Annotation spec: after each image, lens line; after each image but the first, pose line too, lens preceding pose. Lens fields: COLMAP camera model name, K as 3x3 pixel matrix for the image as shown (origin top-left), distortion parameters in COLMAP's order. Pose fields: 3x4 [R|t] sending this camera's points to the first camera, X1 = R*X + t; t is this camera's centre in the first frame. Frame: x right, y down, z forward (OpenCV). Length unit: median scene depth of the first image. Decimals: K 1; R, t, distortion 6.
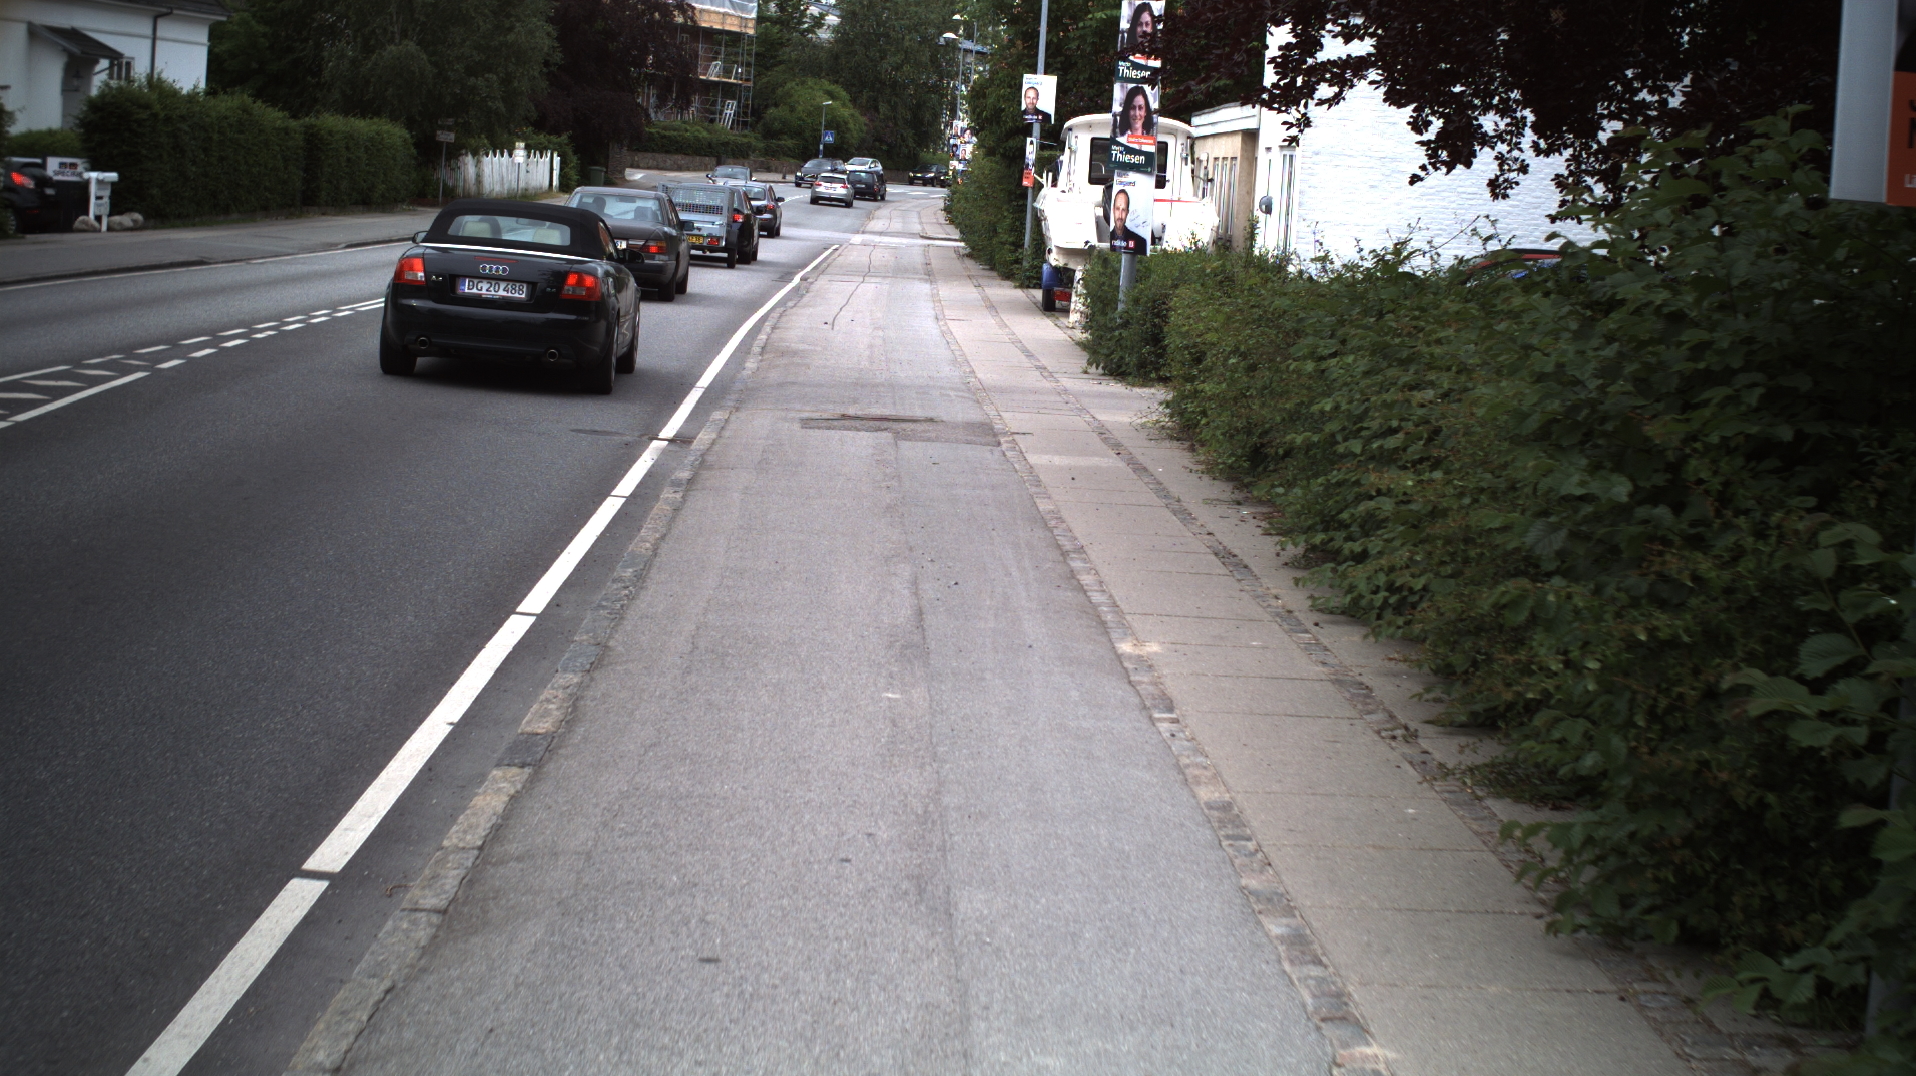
lens RADIAL K [[3137.3, 0, 958.0], [0, 3137.3, 538.0], [0, 0, 1]] dist [-0.268919, 0.276209]
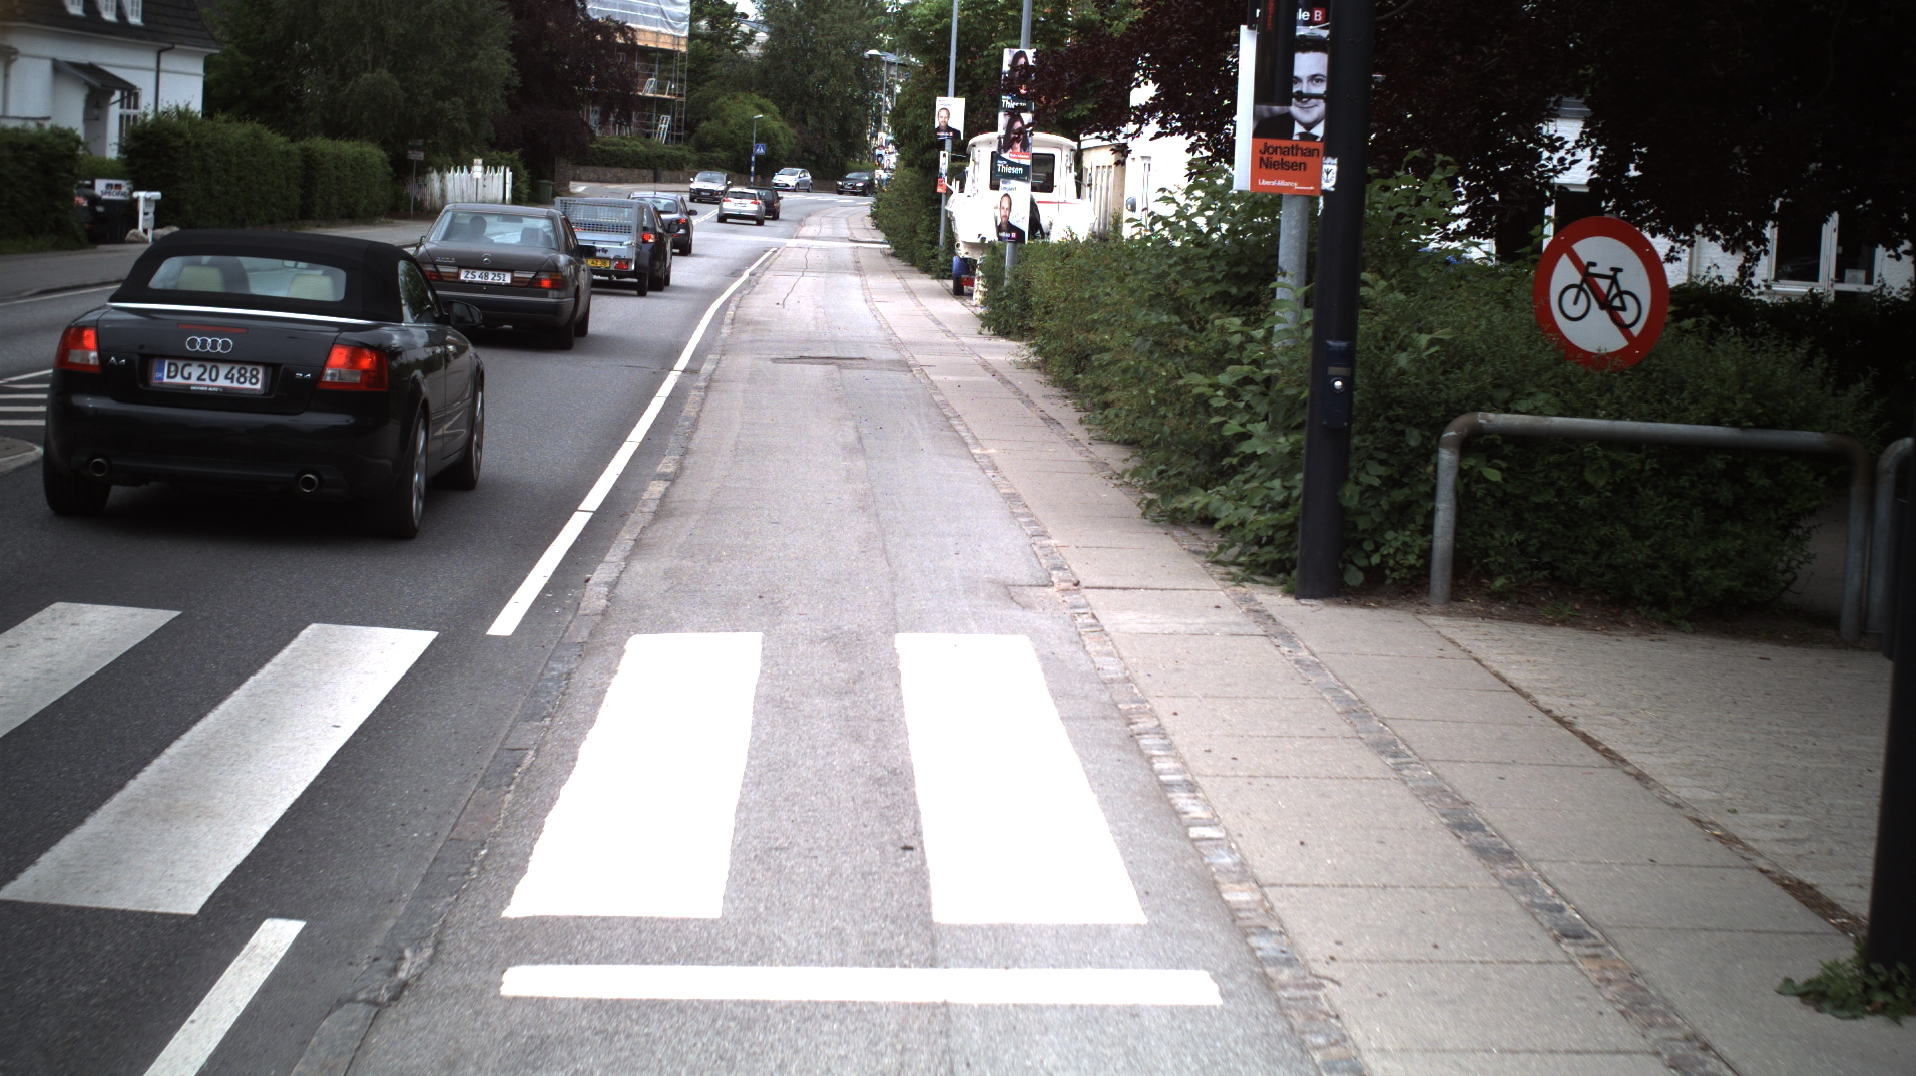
lens RADIAL K [[3137.3, 0, 958.0], [0, 3137.3, 538.0], [0, 0, 1]] dist [-0.268919, 0.276209]
pose [[0.999631, -0.016311, 0.021706, 0.000815], [0.016360, 0.999864, -0.002102, 0.018654], [-0.021669, 0.002456, 0.999762, -0.163865]]
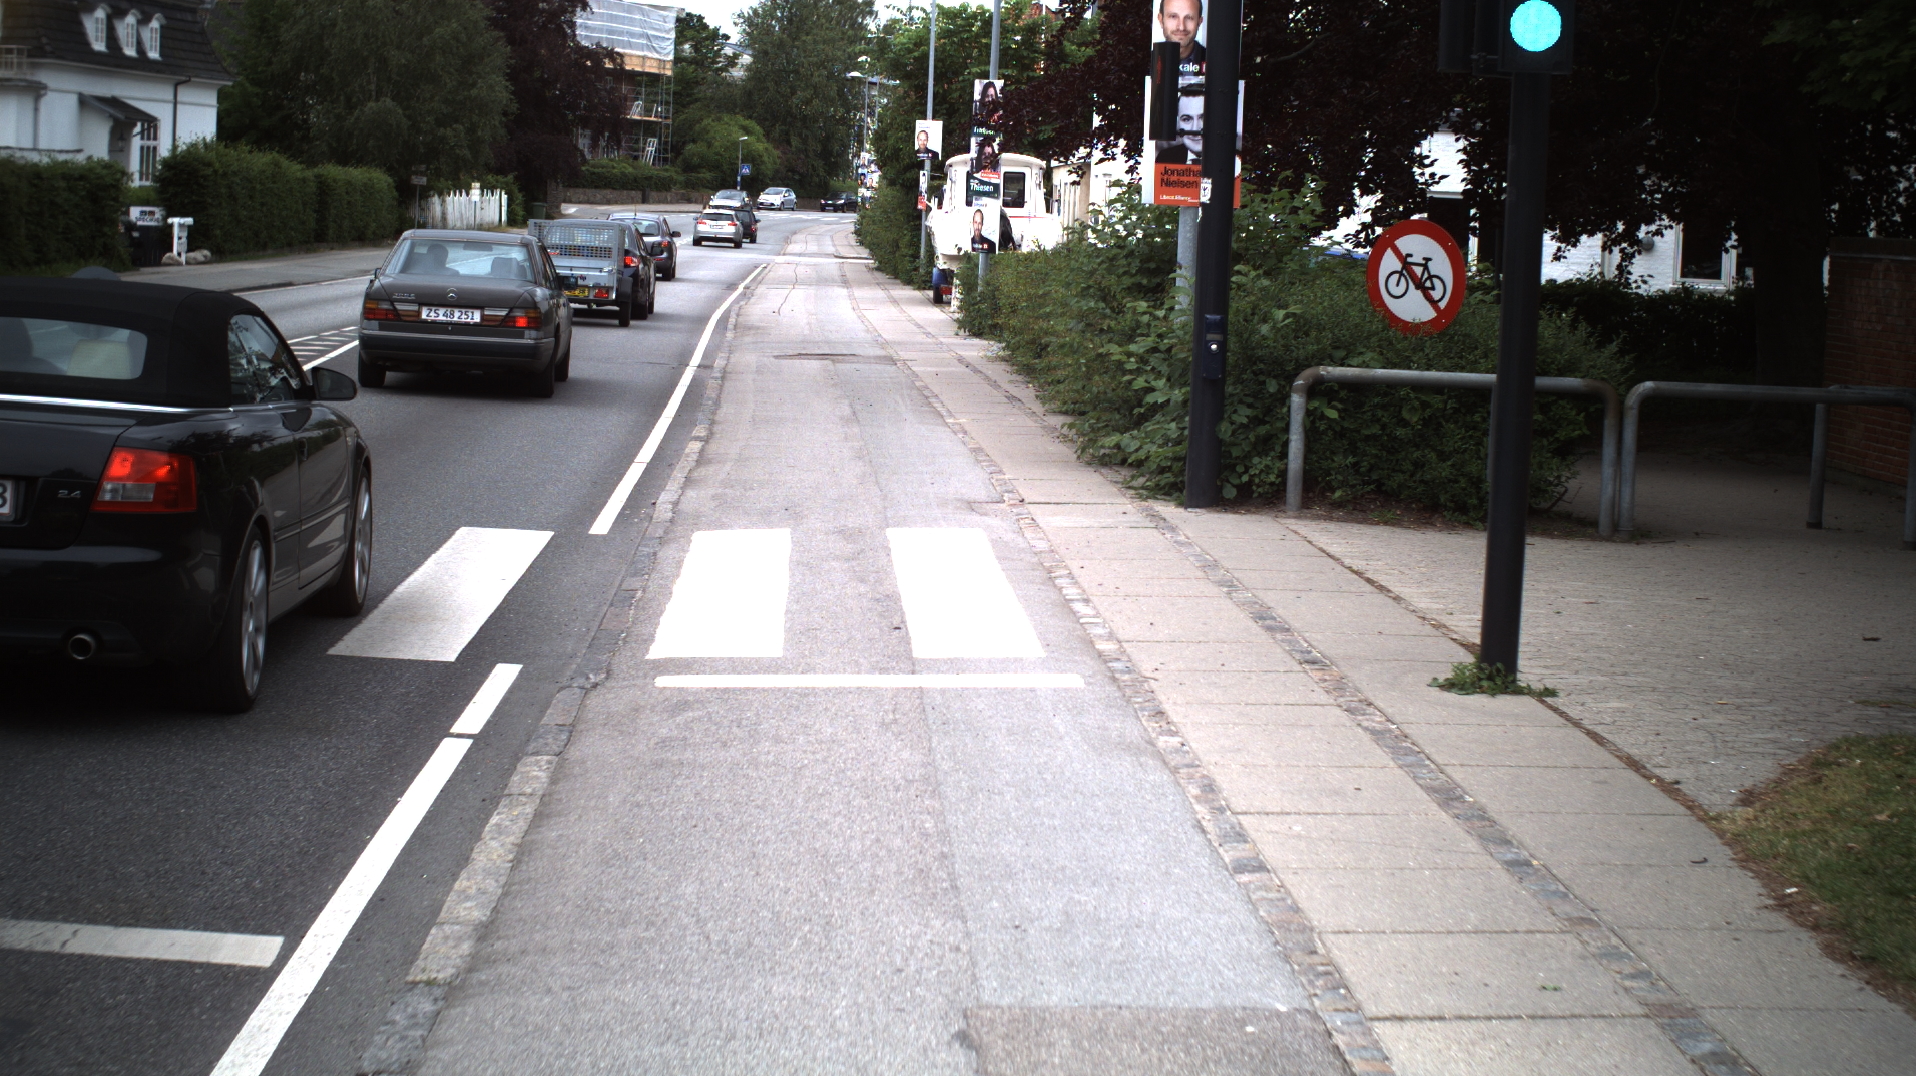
lens RADIAL K [[3137.3, 0, 958.0], [0, 3137.3, 538.0], [0, 0, 1]] dist [-0.268919, 0.276209]
pose [[0.999226, -0.029446, 0.026094, 0.000066], [0.029646, 0.999534, -0.007329, 0.028008], [-0.025866, 0.008097, 0.999633, -0.245610]]
